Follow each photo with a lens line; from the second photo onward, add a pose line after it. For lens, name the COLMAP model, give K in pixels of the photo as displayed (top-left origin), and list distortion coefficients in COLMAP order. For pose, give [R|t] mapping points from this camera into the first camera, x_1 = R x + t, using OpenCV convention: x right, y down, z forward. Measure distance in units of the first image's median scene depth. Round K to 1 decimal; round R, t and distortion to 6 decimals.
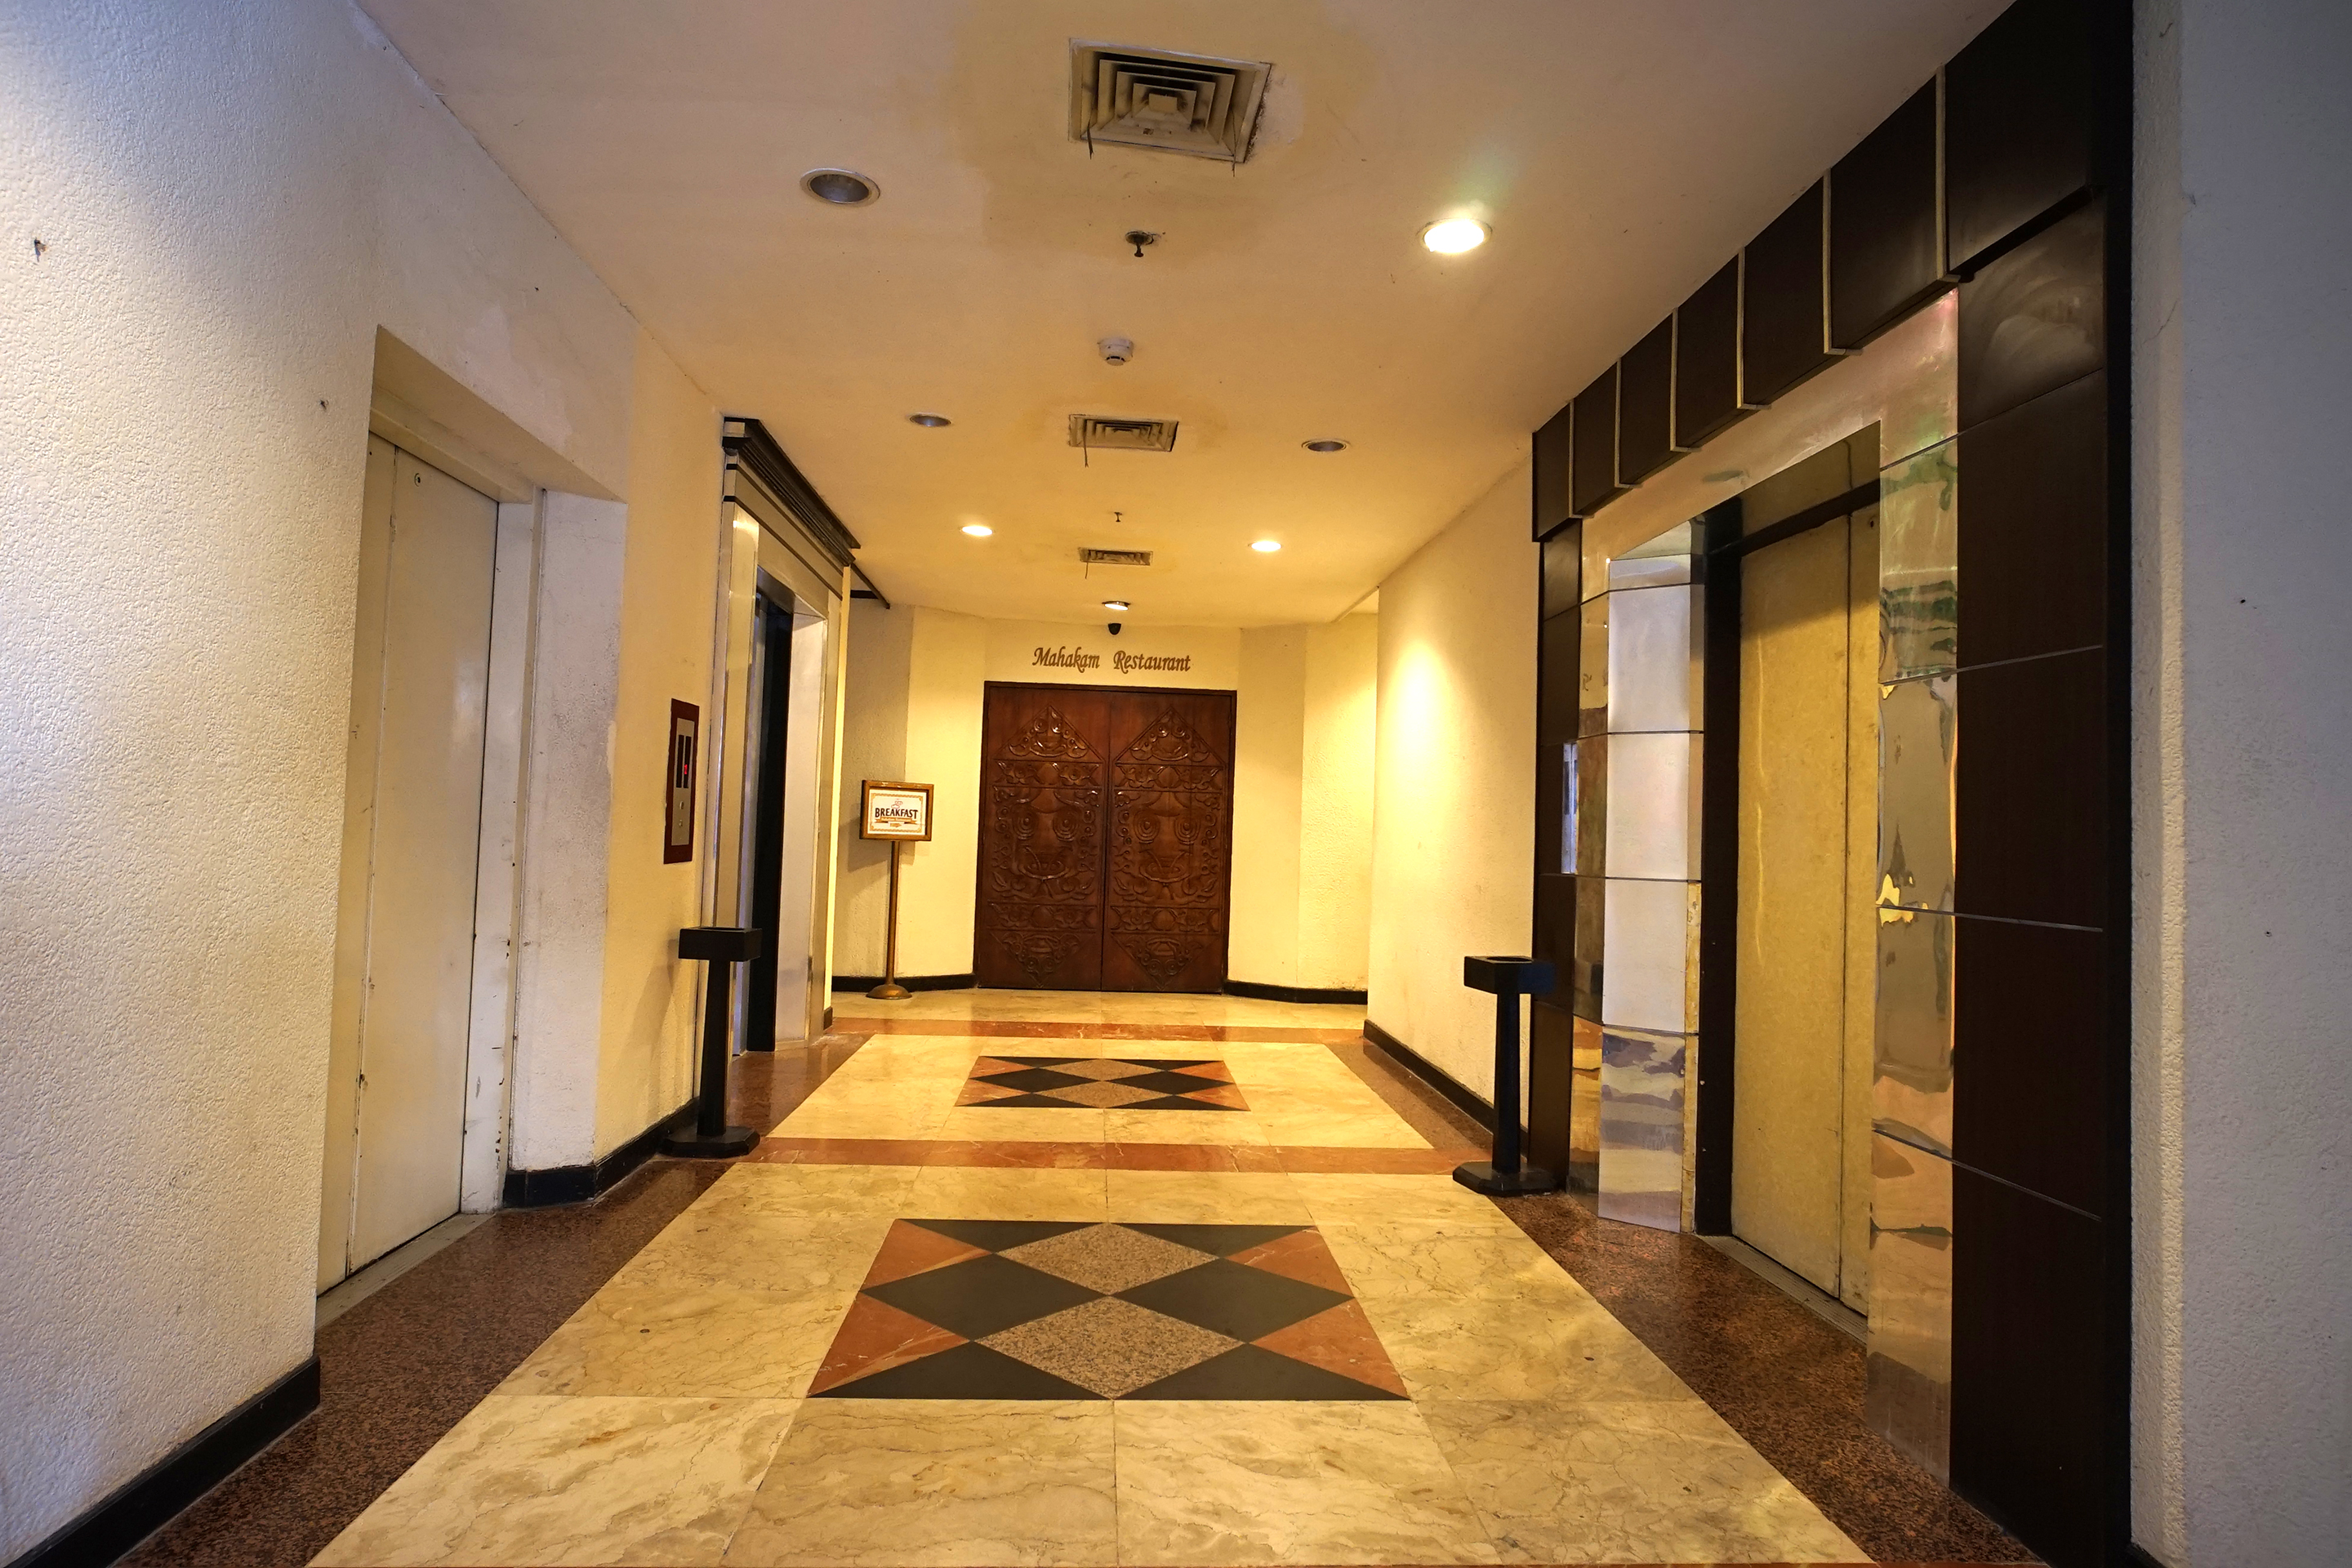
lens RADIAL K [[1345.9, 0, 1181.3], [0, 1345.9, 772.2], [0, 0, 1]] dist [-0.041648, 0.029308]
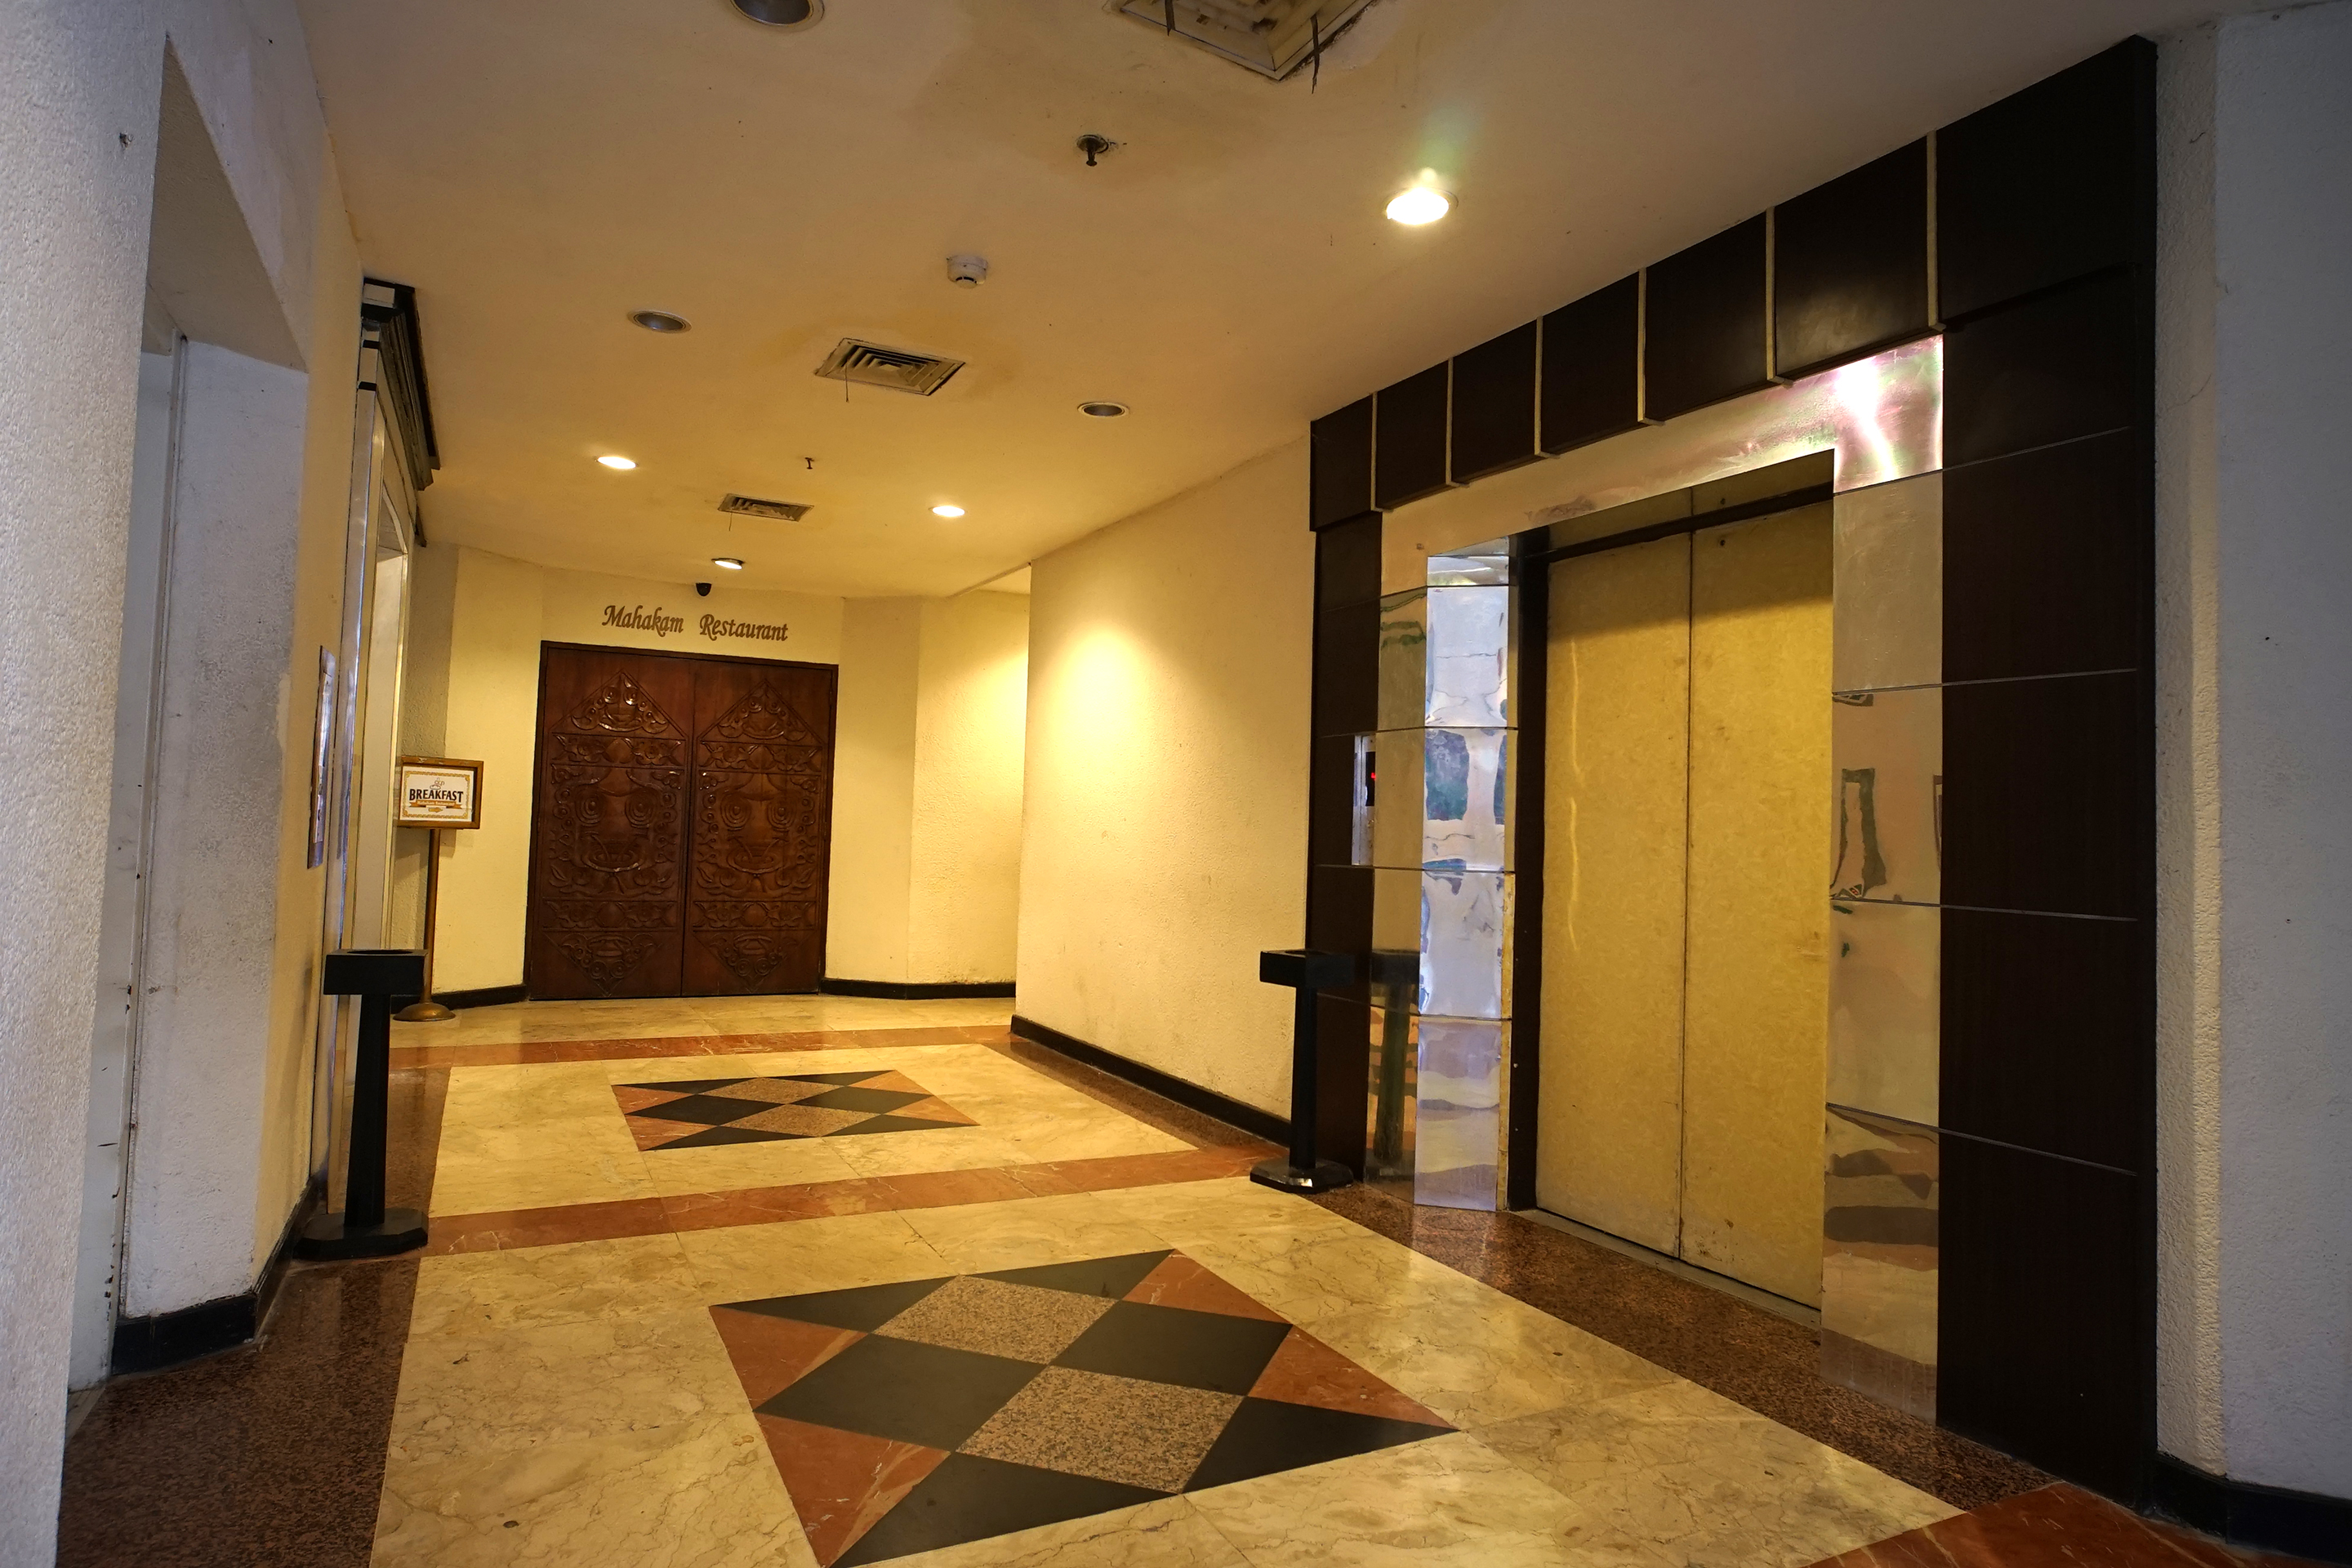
lens RADIAL K [[1345.9, 0, 1181.3], [0, 1345.9, 772.2], [0, 0, 1]] dist [-0.041648, 0.029308]
pose [[0.916525, 0.013400, 0.399753, -0.247535], [-0.019063, 0.999766, 0.010194, -0.001762], [-0.399523, -0.016964, 0.916566, 0.137635]]
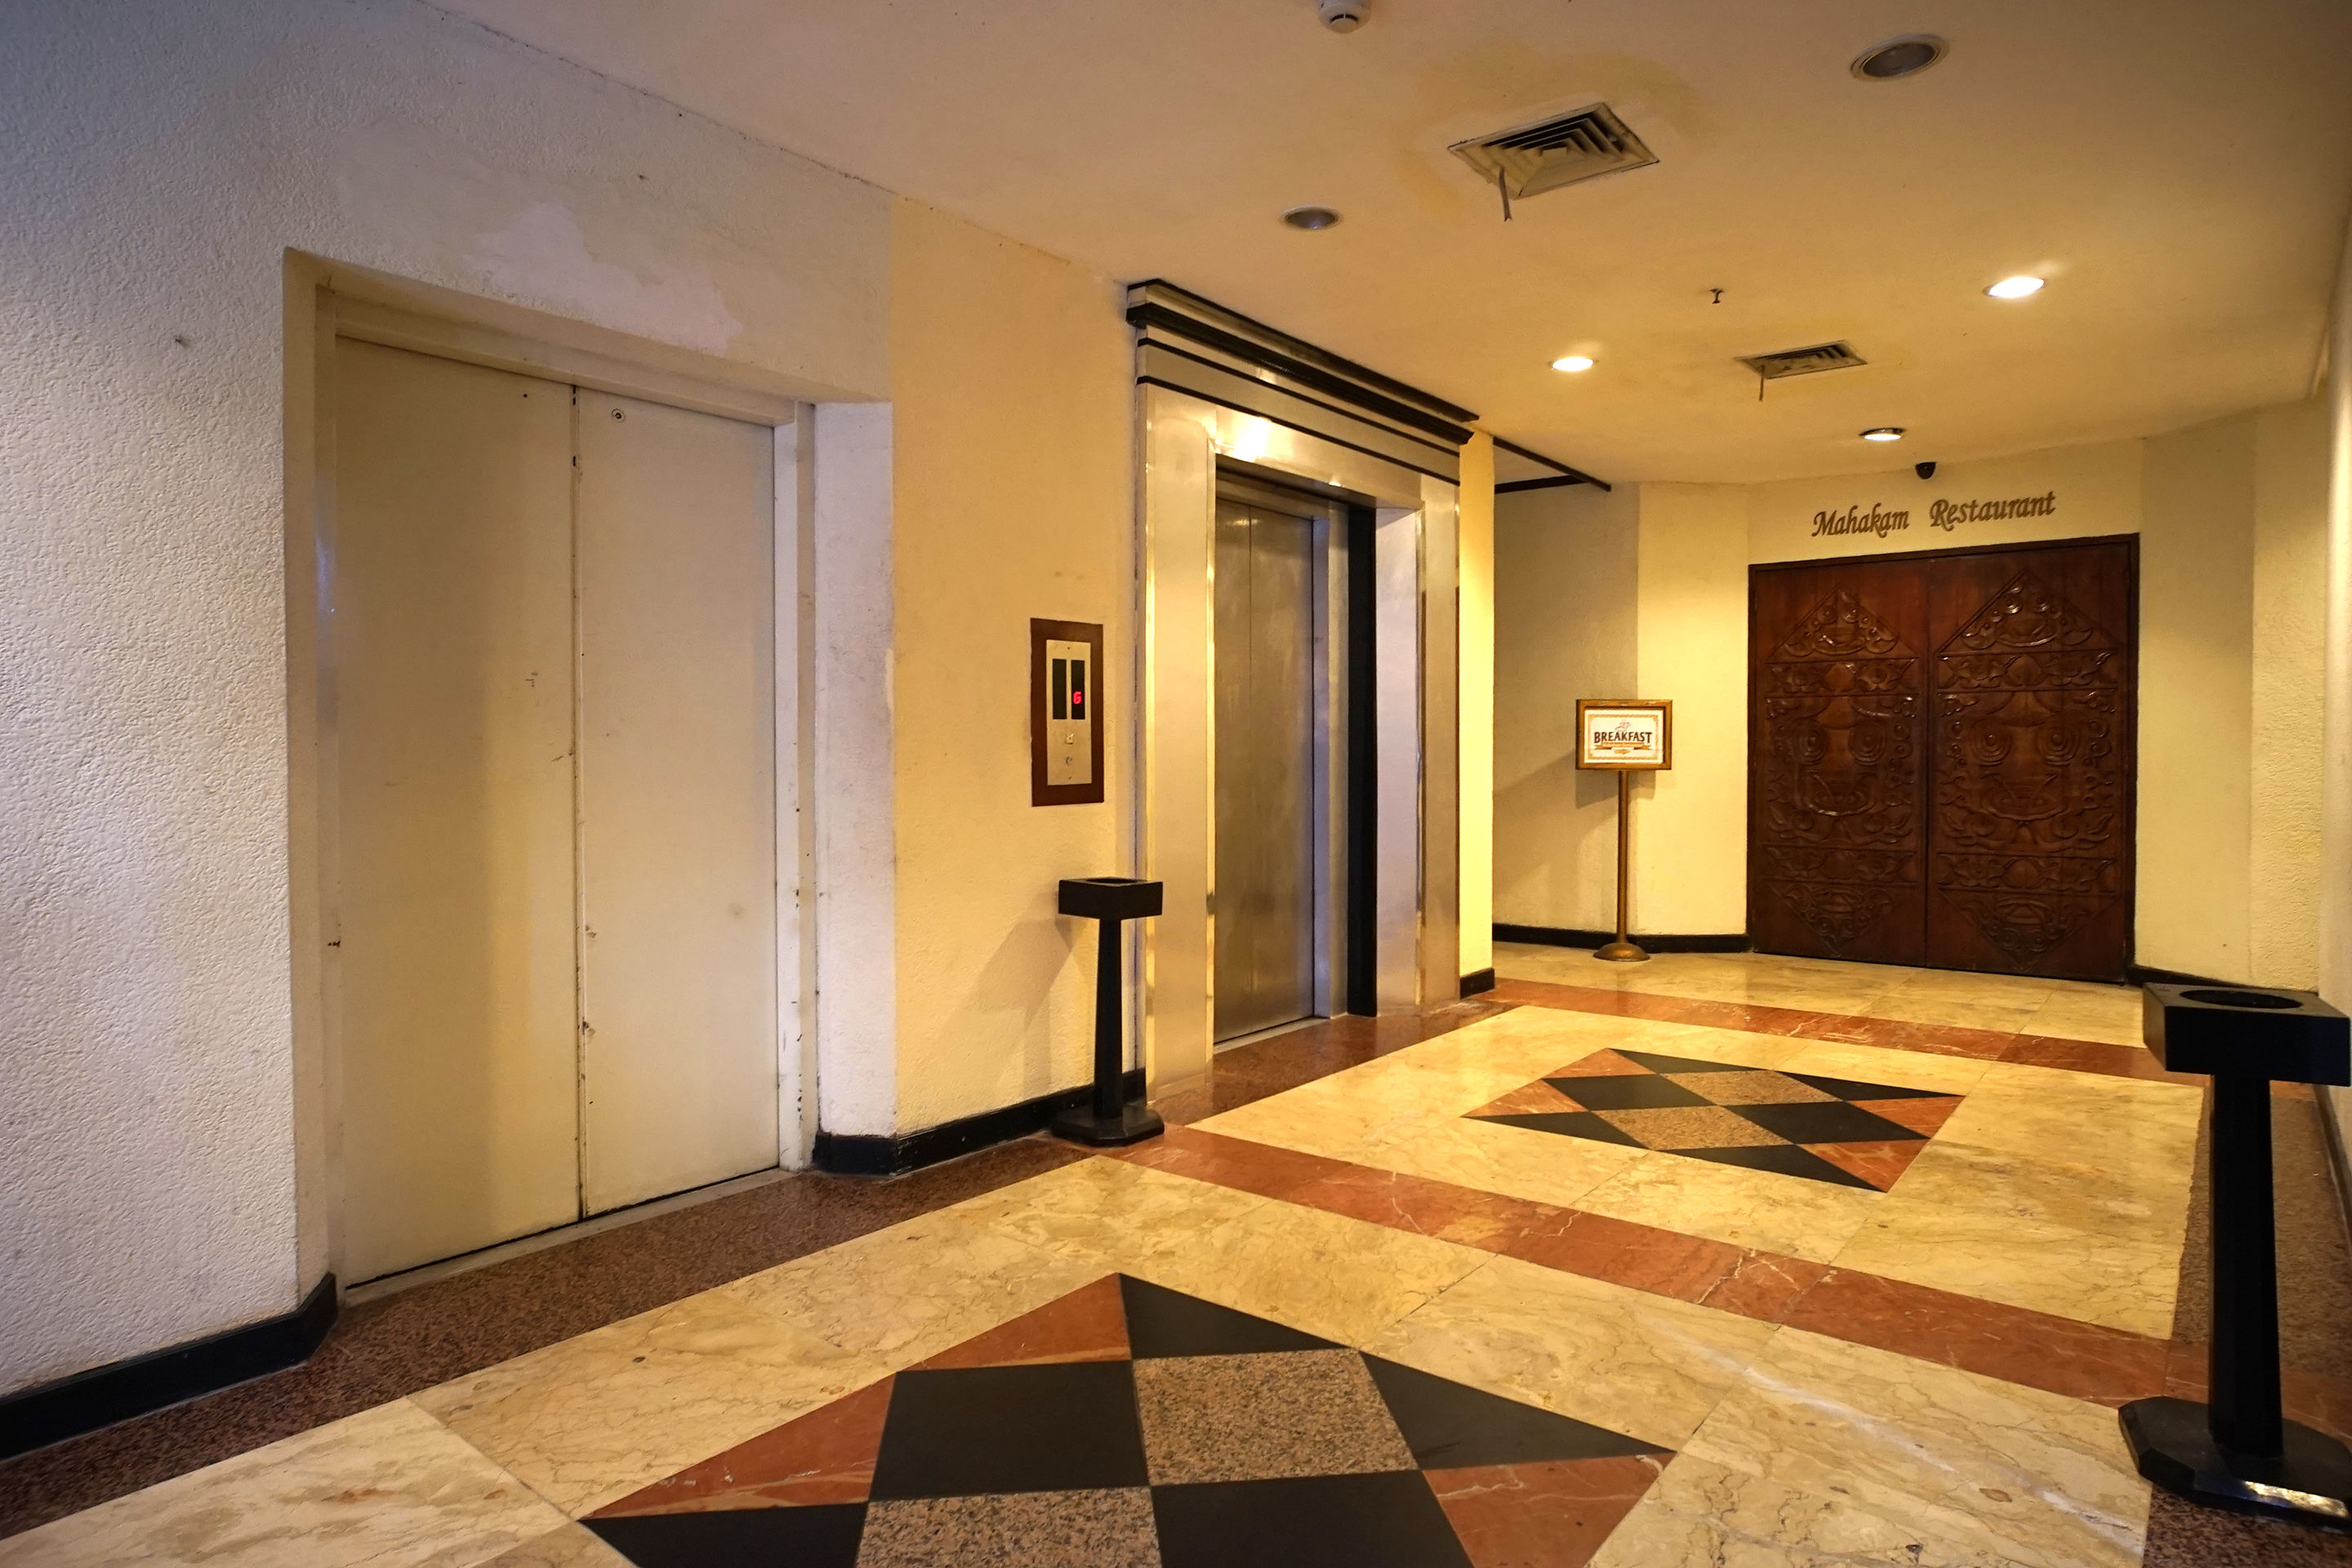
lens RADIAL K [[1345.9, 0, 1181.3], [0, 1345.9, 772.2], [0, 0, 1]] dist [-0.041648, 0.029308]
pose [[0.736867, -0.022102, -0.675677, 0.298308], [0.056176, 0.998011, 0.028618, 0.027080], [0.673700, -0.059044, 0.736643, 0.429119]]
